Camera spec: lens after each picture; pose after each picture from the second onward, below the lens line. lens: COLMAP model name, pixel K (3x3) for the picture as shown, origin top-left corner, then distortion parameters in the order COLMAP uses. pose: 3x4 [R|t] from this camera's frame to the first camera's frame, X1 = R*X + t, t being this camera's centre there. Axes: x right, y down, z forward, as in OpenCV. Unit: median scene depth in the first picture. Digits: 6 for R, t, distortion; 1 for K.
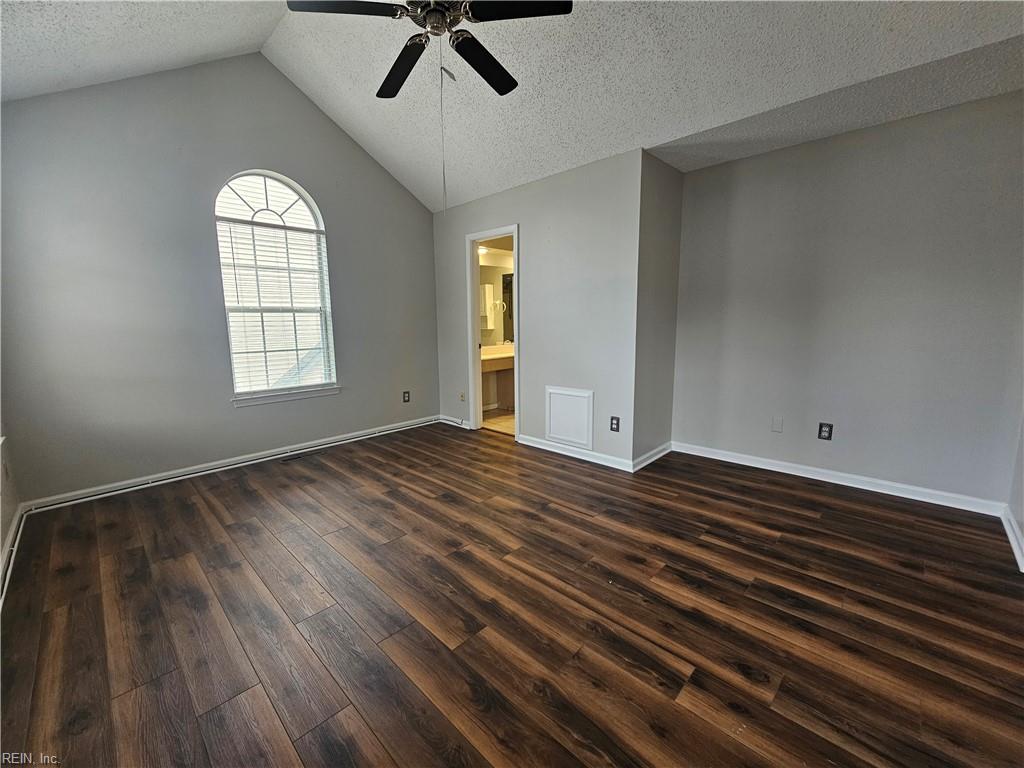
lens RADIAL K [[416.5, 0, 511.0], [0, 416.5, 382.2], [0, 0, 1]] dist [0.001816, 0.000055]
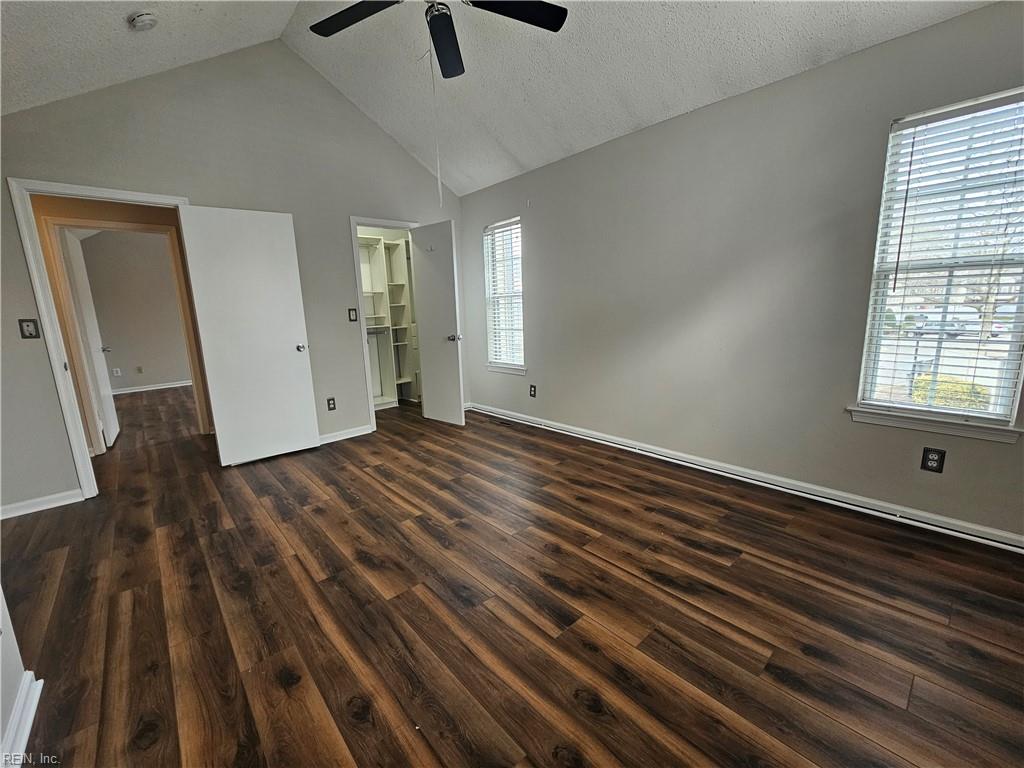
lens RADIAL K [[416.5, 0, 511.9], [0, 416.5, 382.7], [0, 0, 1]] dist [0.001816, 0.000055]
pose [[-0.996281, 0.040811, 0.075891, -0.353353], [0.063365, 0.943838, 0.324276, -0.277366], [-0.058395, 0.327879, -0.942913, 1.864160]]
